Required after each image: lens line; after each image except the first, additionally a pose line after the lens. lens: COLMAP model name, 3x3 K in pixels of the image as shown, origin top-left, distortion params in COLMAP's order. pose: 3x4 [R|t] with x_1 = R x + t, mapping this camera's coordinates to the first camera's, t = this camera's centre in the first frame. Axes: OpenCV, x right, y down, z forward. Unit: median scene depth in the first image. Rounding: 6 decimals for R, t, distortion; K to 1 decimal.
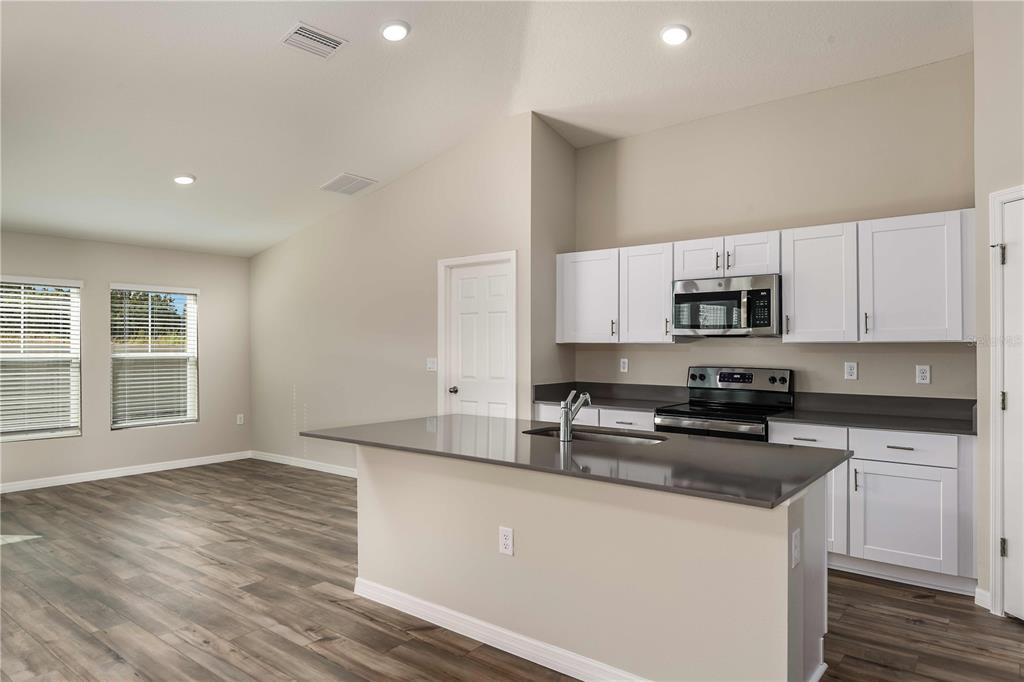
lens RADIAL K [[633.6, 0, 526.0], [0, 633.6, 346.8], [0, 0, 1]] dist [0.003013, 0.000827]
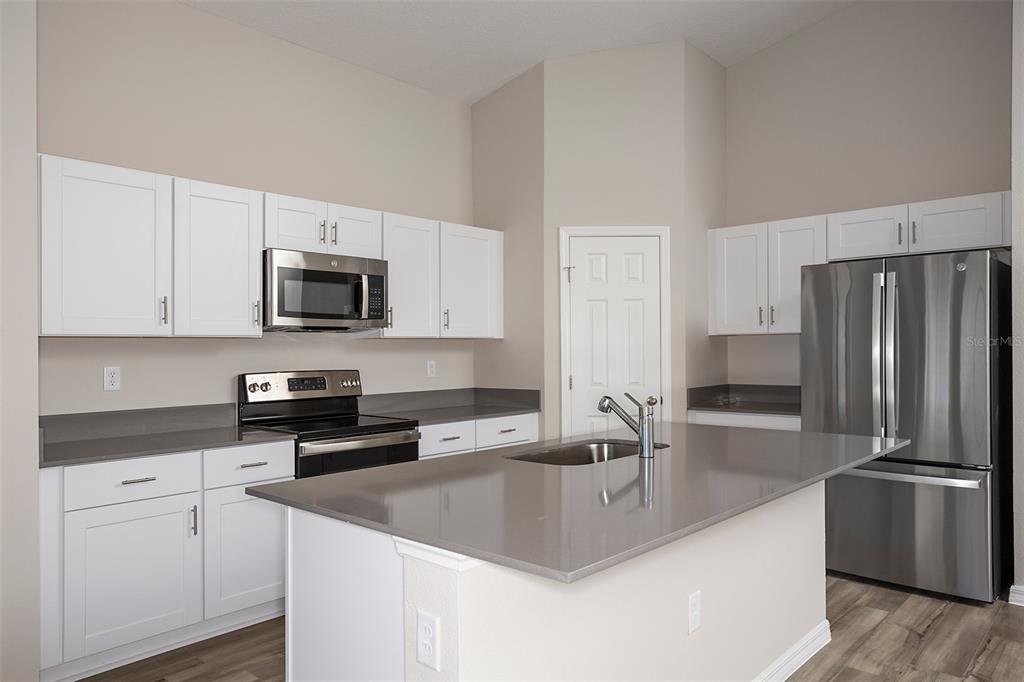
lens RADIAL K [[658.9, 0, 514.1], [0, 658.9, 323.4], [0, 0, 1]] dist [-0.003964, -0.001578]
pose [[0.082814, 0.040143, 0.995756, -0.474836], [0.011245, 0.999087, -0.041213, 0.011726], [-0.996502, 0.014611, 0.082287, 0.724188]]
